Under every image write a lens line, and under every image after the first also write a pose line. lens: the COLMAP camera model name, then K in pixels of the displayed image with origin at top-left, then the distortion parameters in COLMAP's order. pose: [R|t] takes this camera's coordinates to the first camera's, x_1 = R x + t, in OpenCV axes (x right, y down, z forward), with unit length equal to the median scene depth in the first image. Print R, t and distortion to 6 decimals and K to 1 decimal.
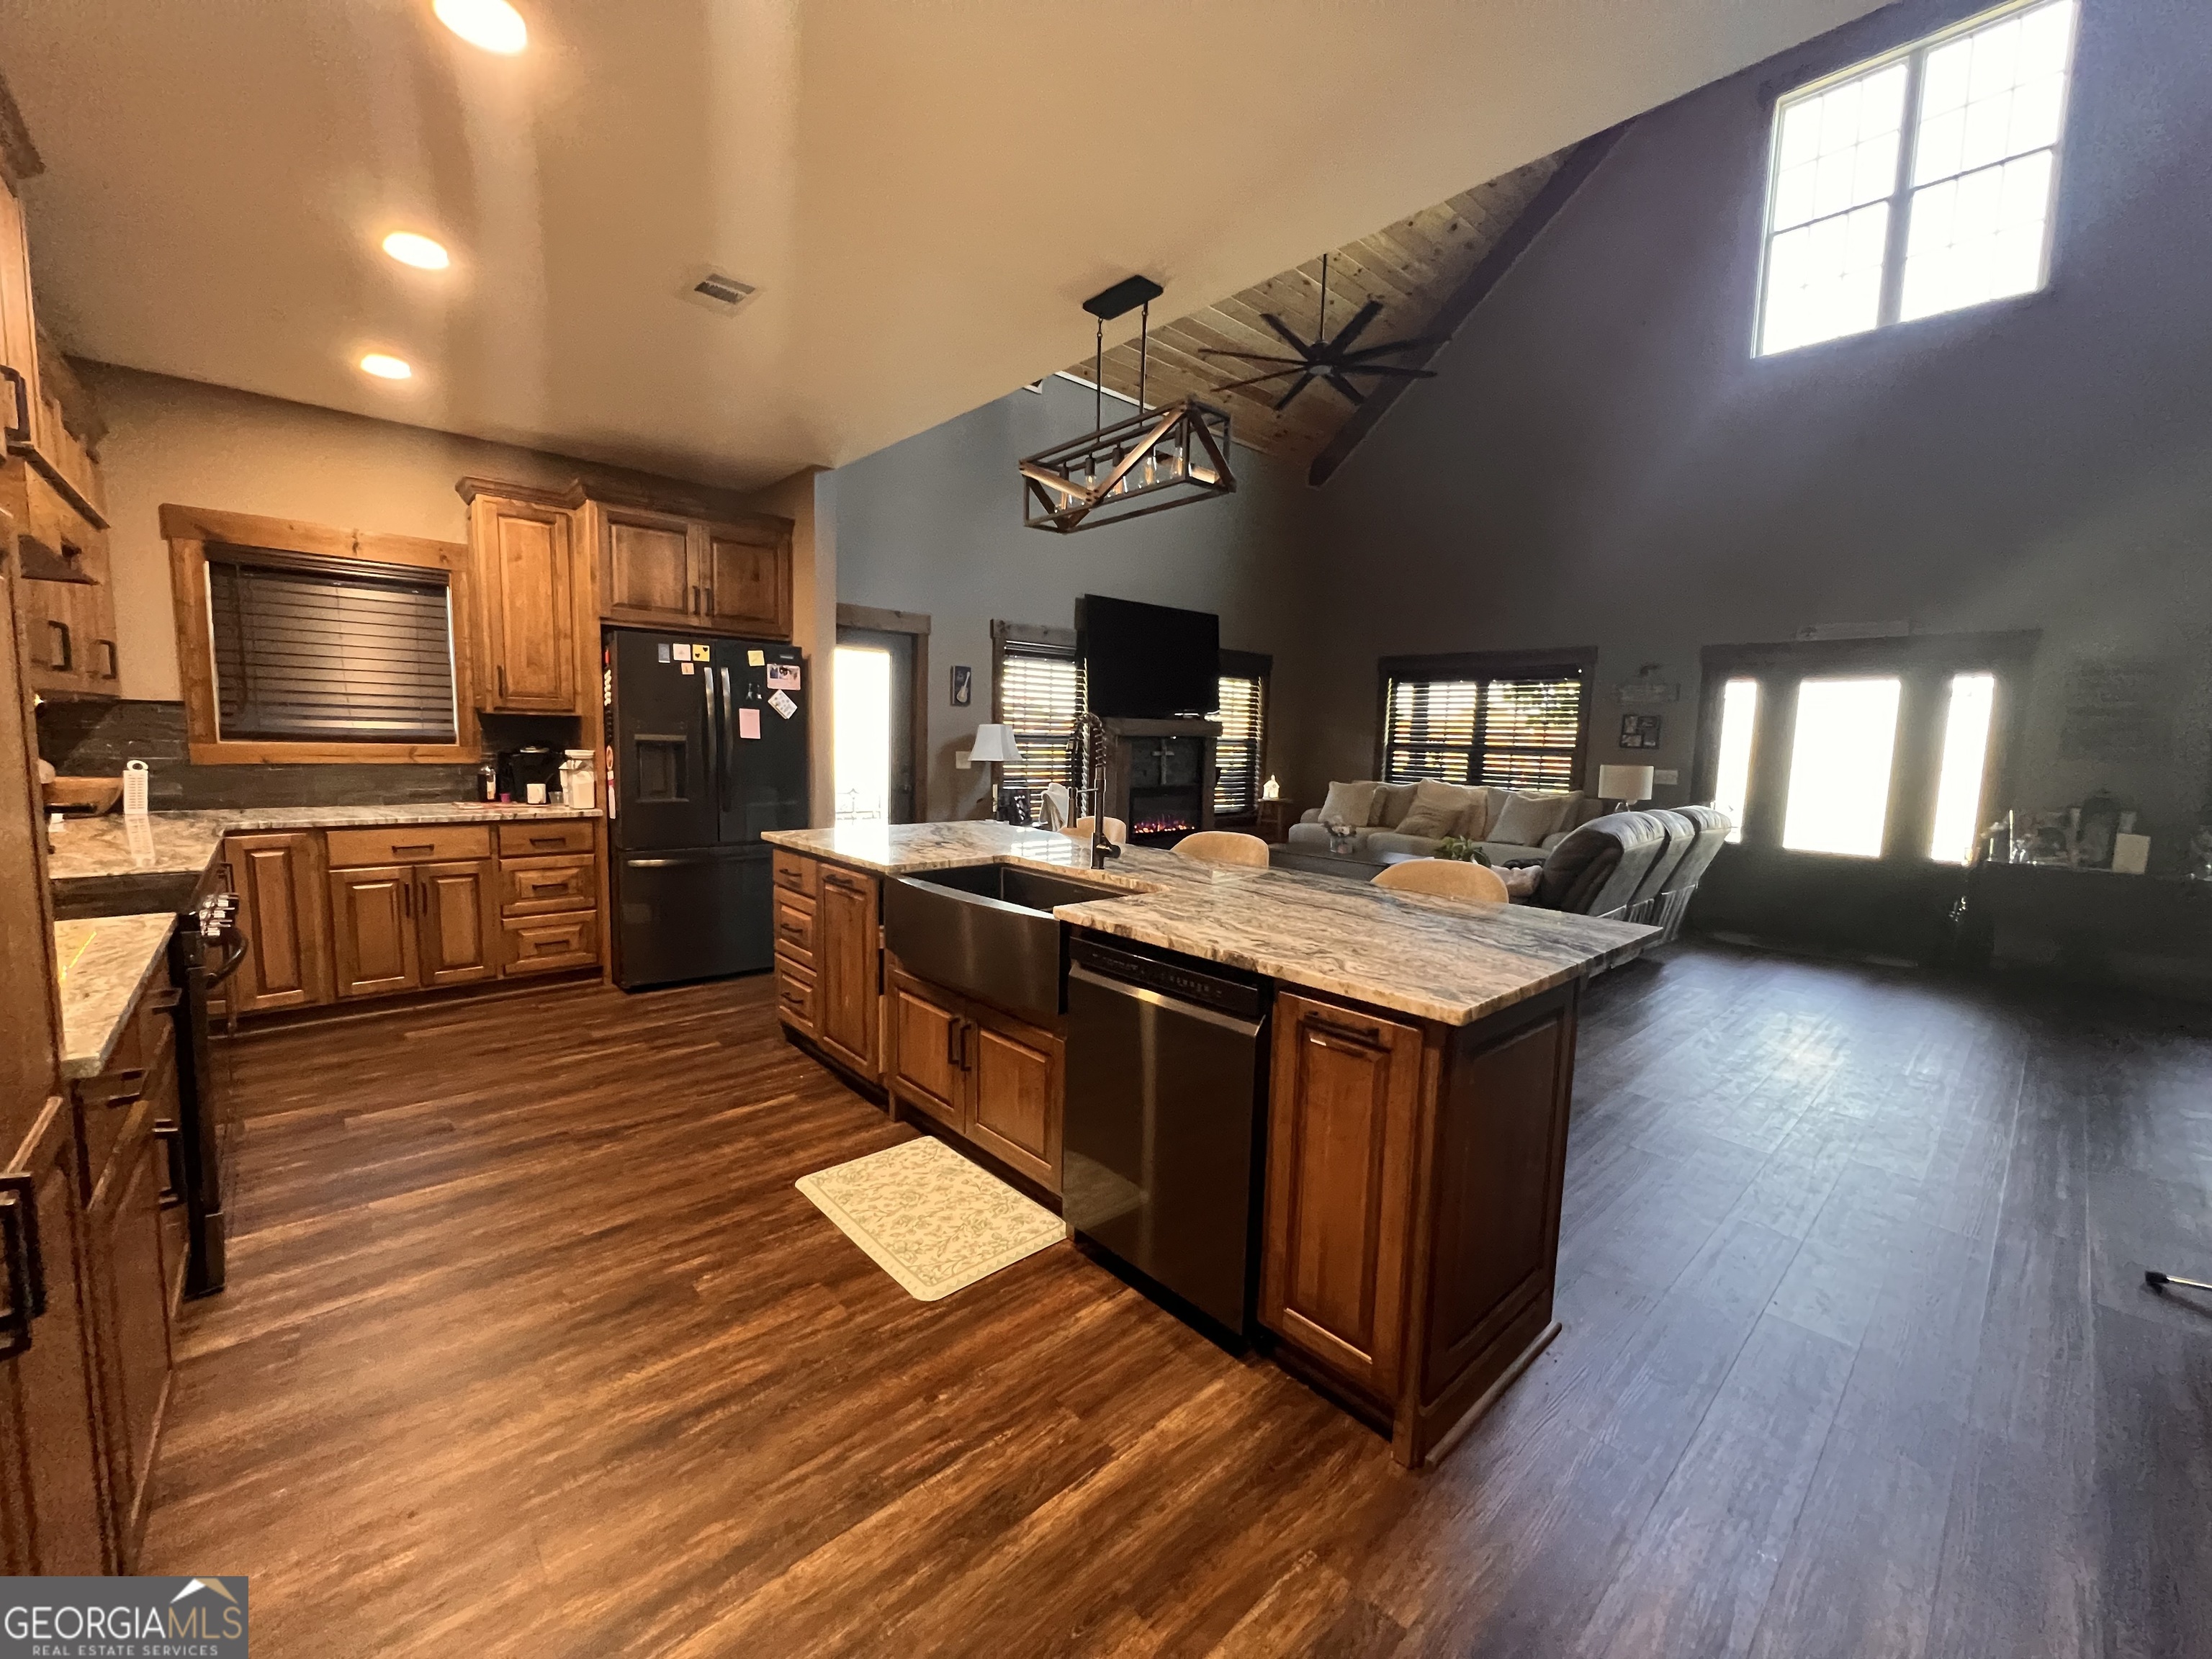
lens RADIAL K [[883.6, 0, 1104.5], [0, 883.6, 830.4], [0, 0, 1]] dist [-0.002851, 0.000303]
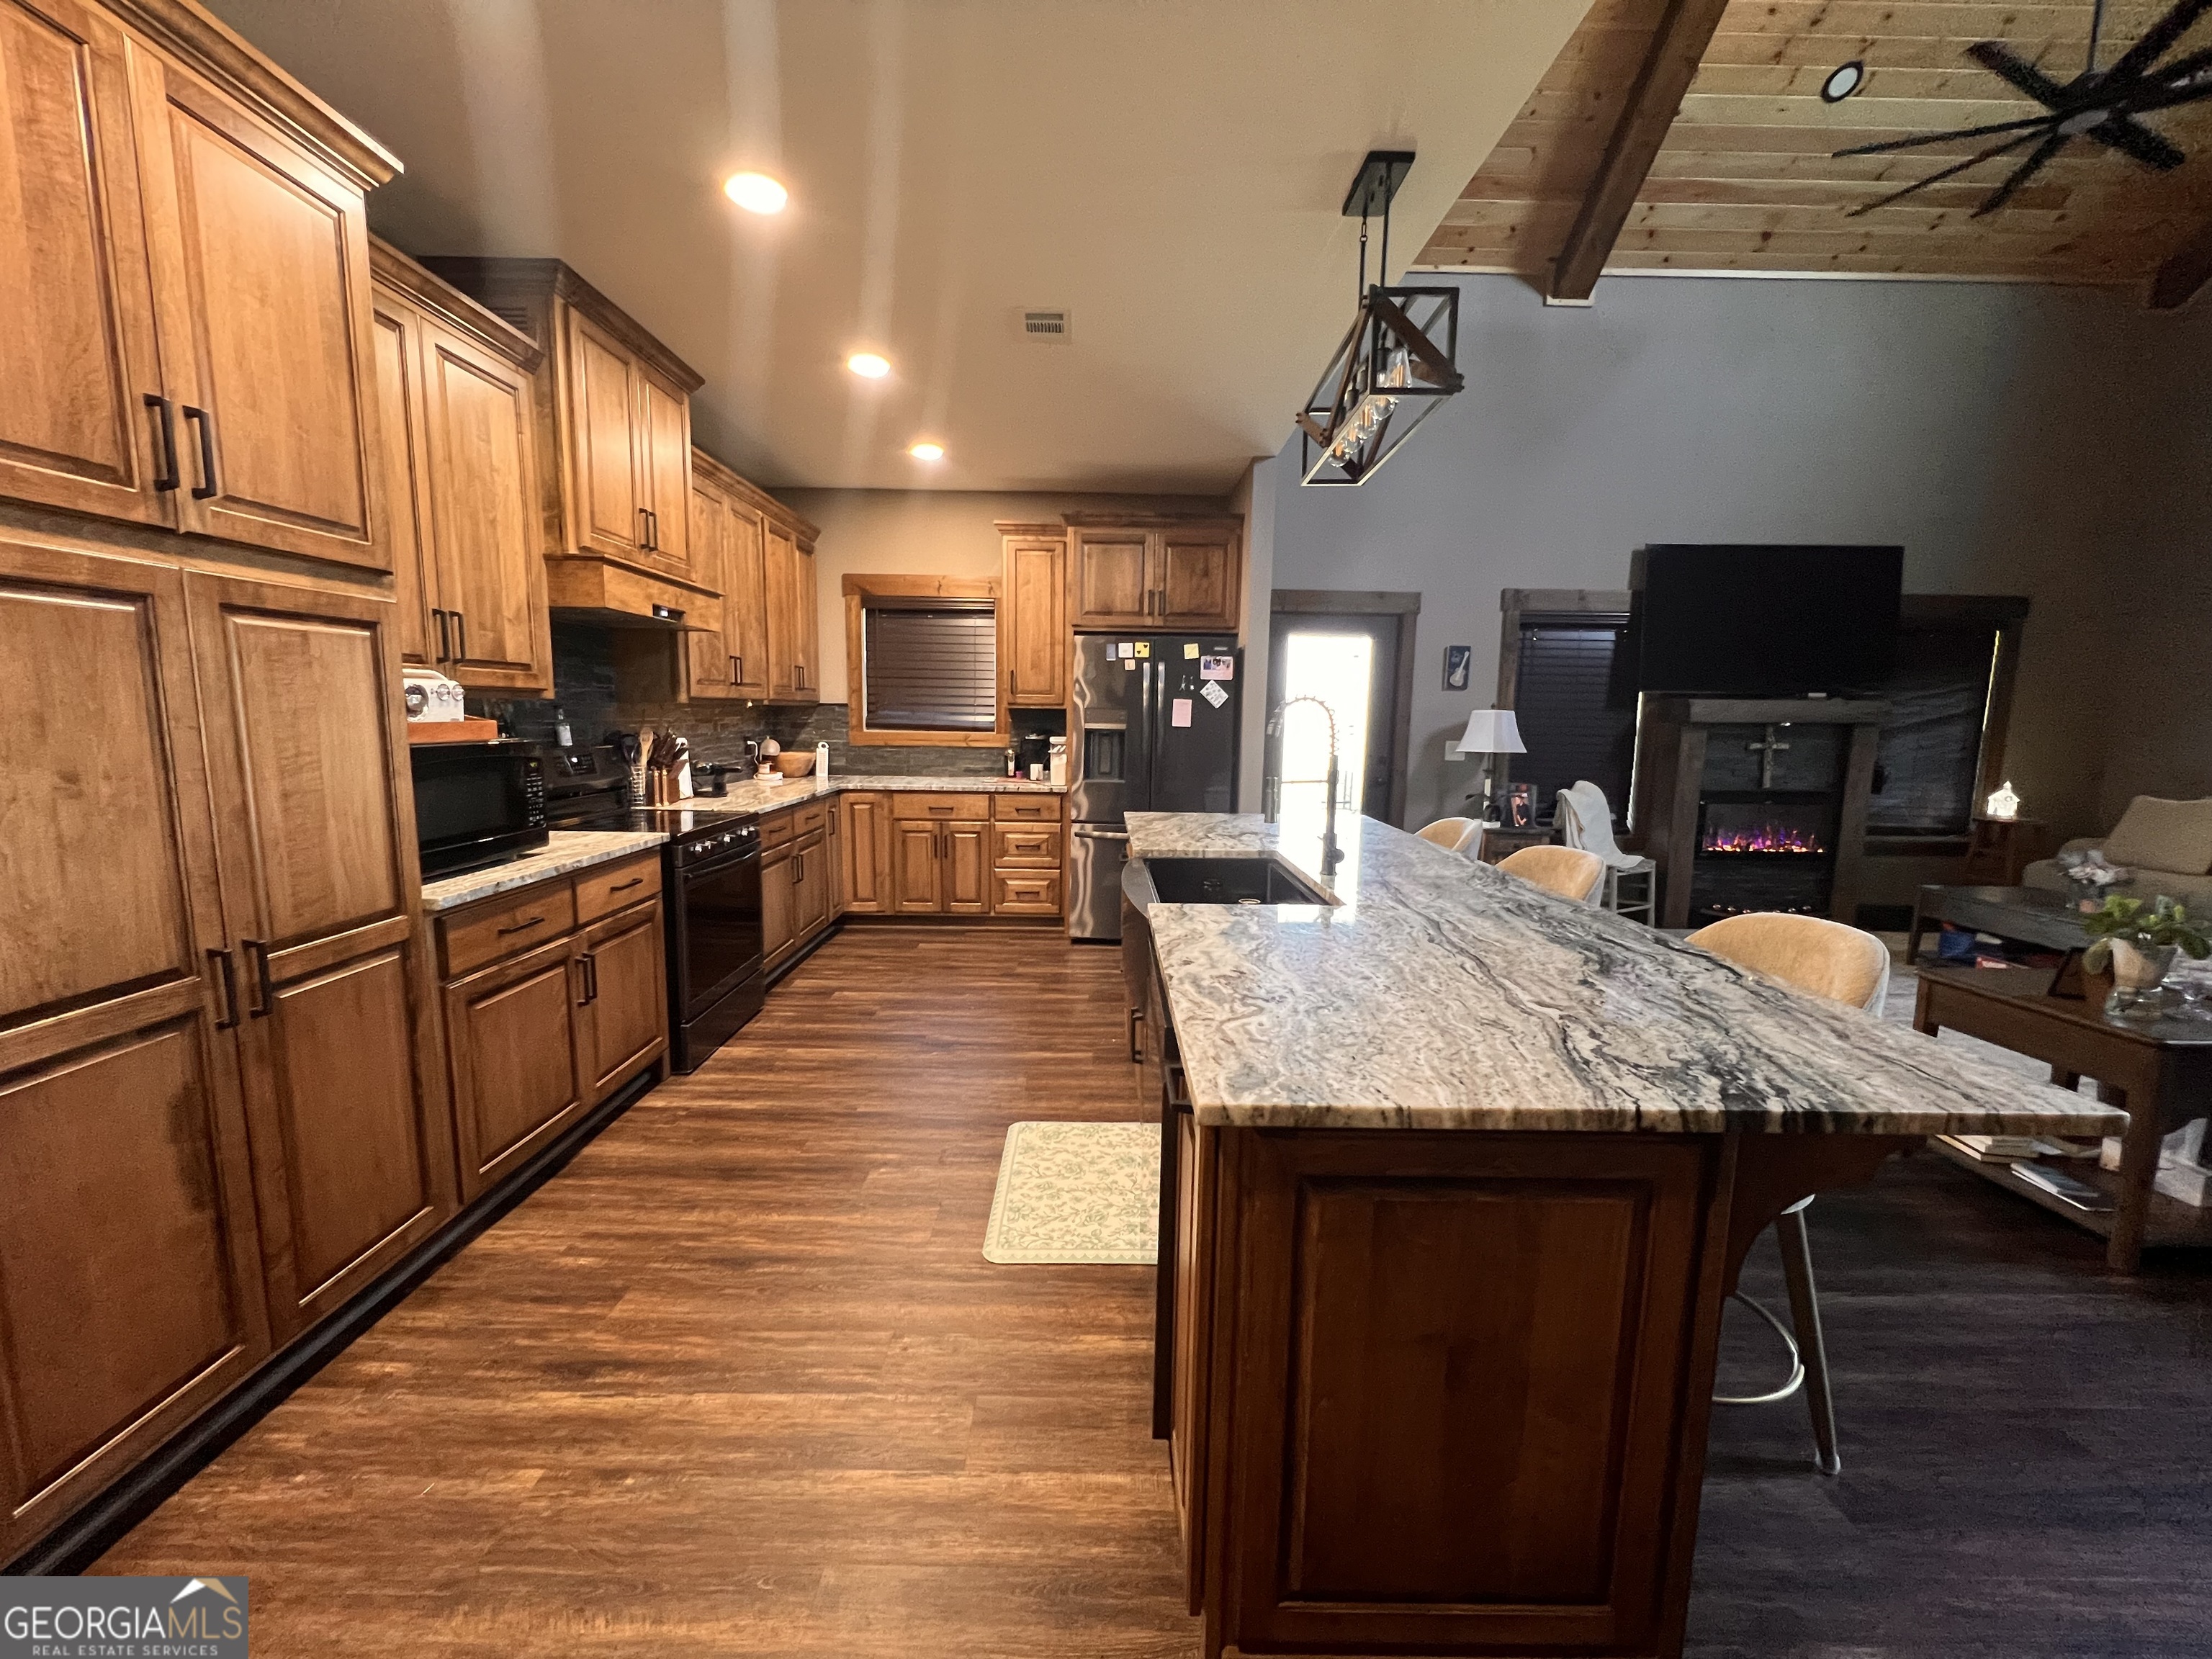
lens RADIAL K [[883.6, 0, 1102.8], [0, 883.6, 832.6], [0, 0, 1]] dist [-0.002851, 0.000303]
pose [[0.740580, 0.074483, -0.667828, 0.269440], [-0.067343, 0.997061, 0.036524, -0.008656], [0.668586, 0.017924, 0.743419, 0.147170]]
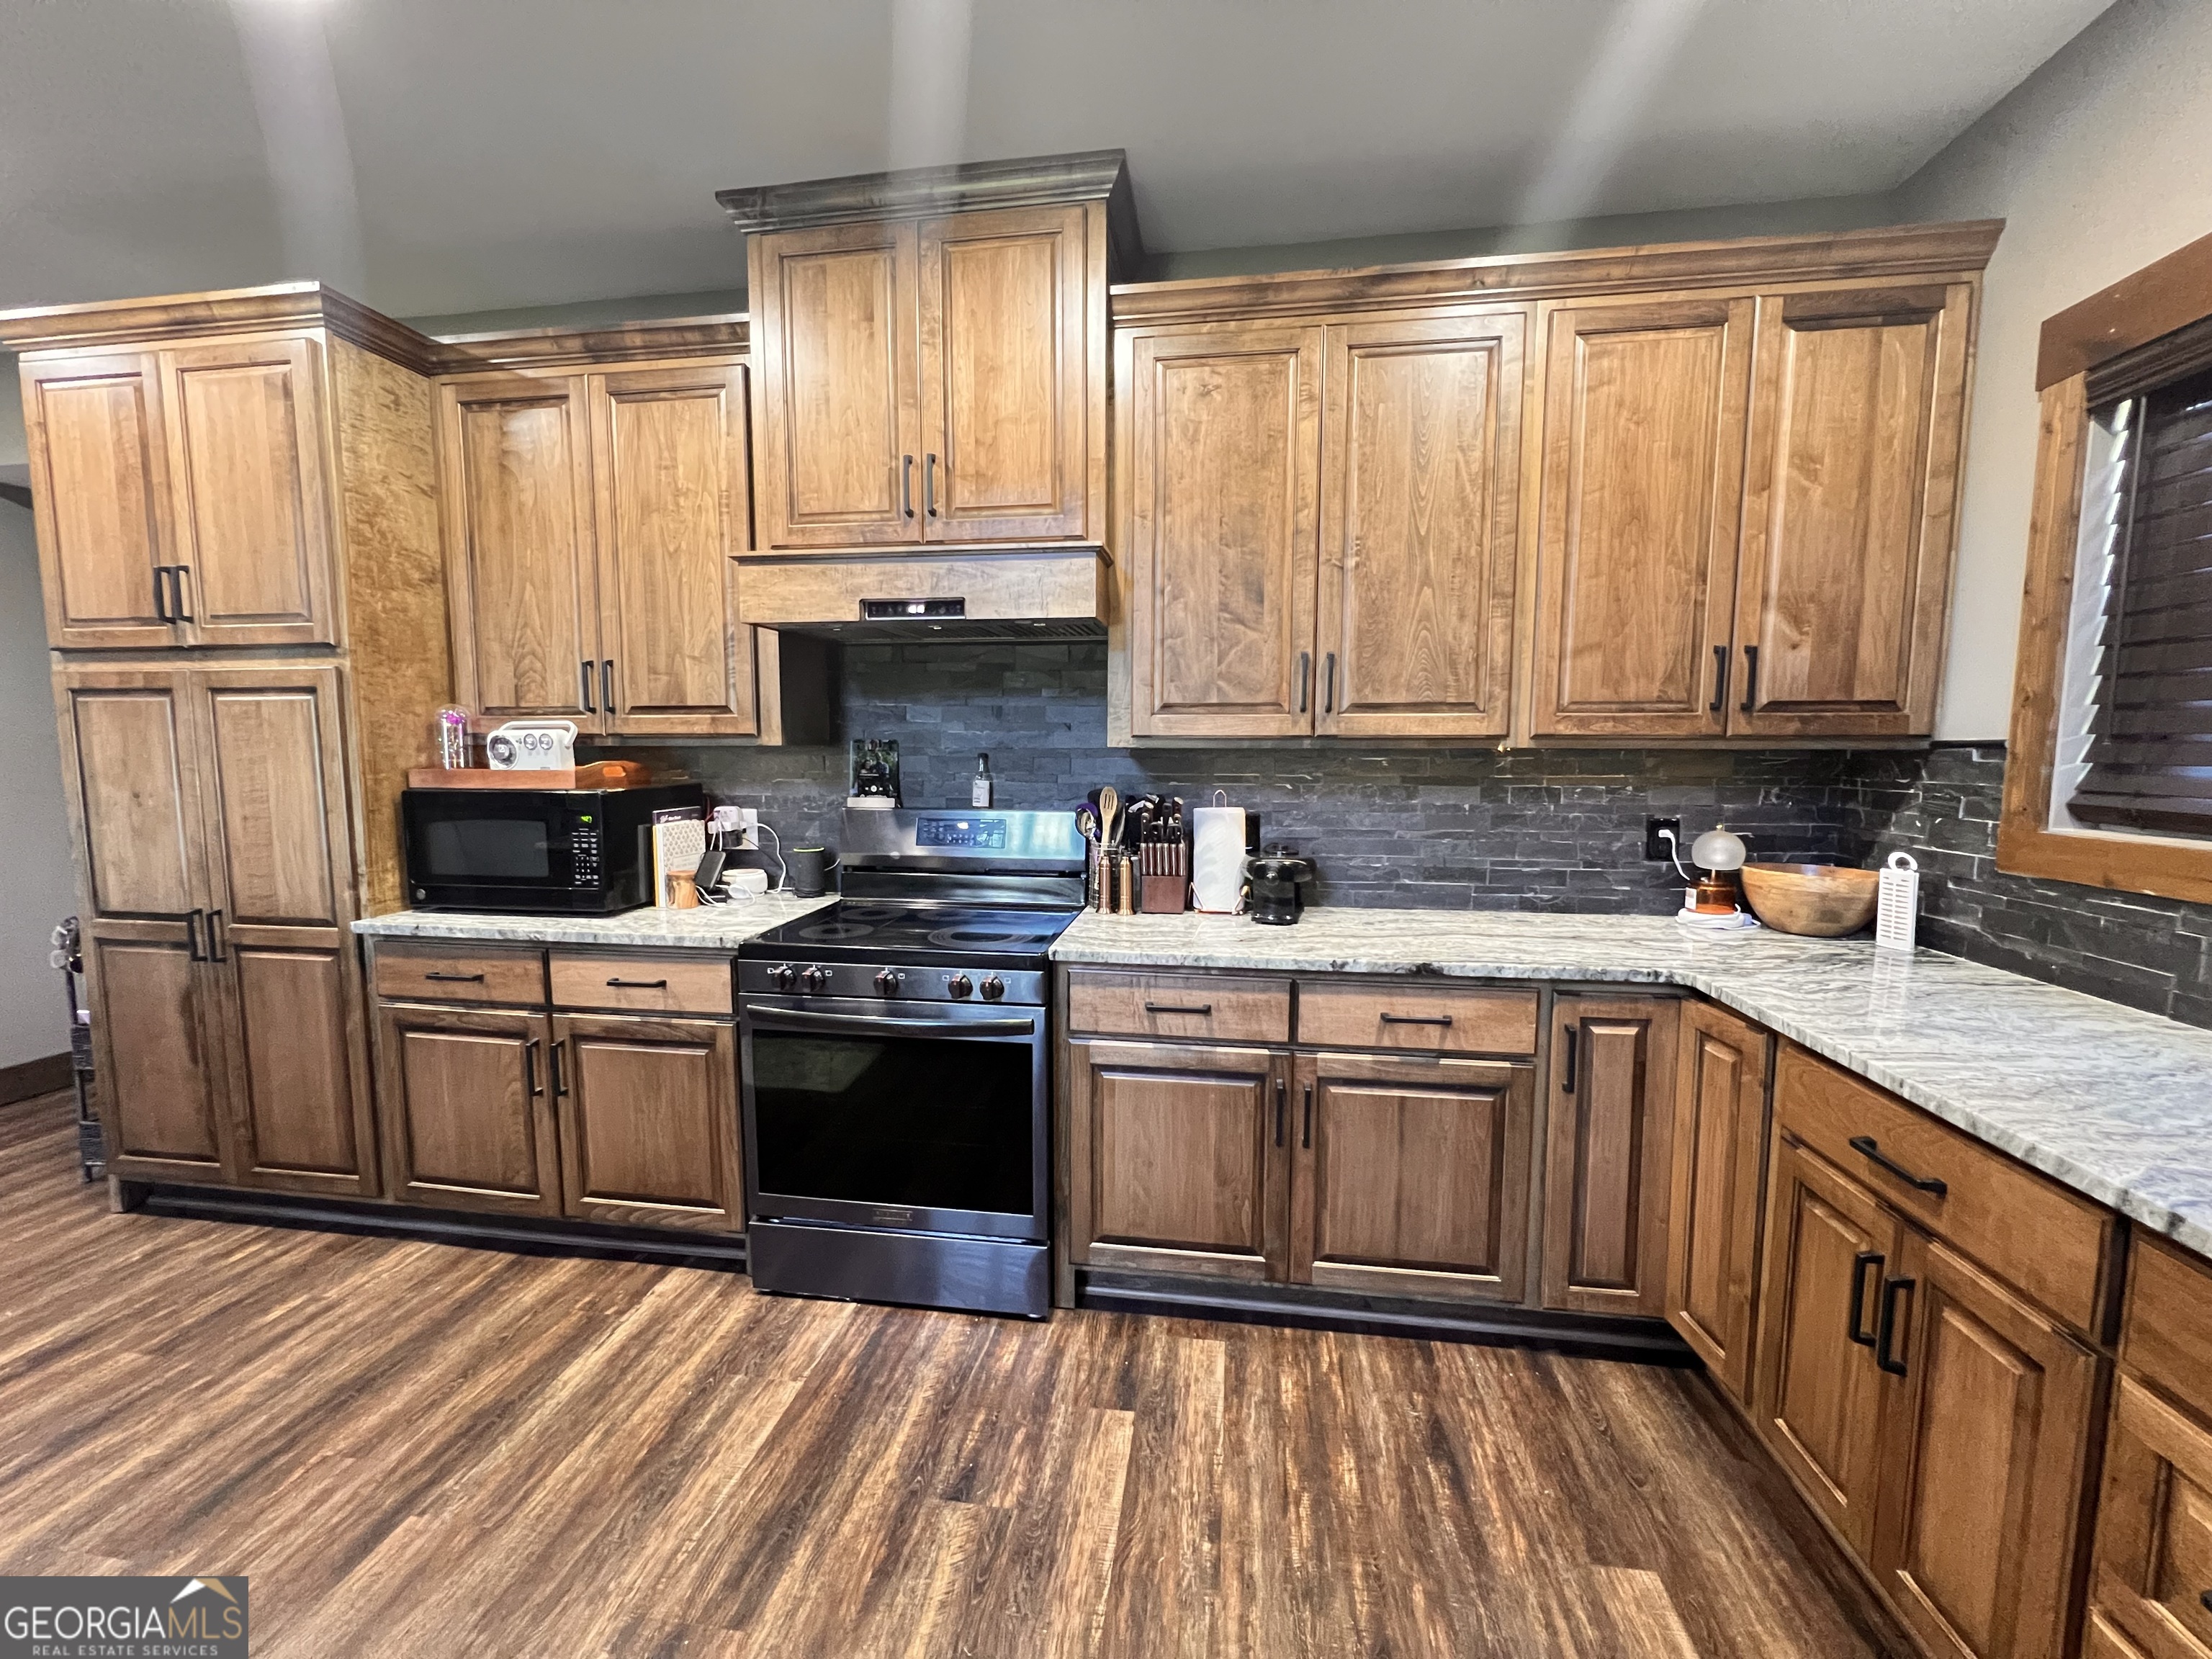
lens RADIAL K [[883.6, 0, 1101.4], [0, 883.6, 830.5], [0, 0, 1]] dist [-0.002851, 0.000303]
pose [[-0.778480, 0.030963, -0.626905, -0.317326], [-0.090405, 0.982837, 0.160806, -0.113761], [0.621124, 0.181859, -0.762320, 0.931467]]
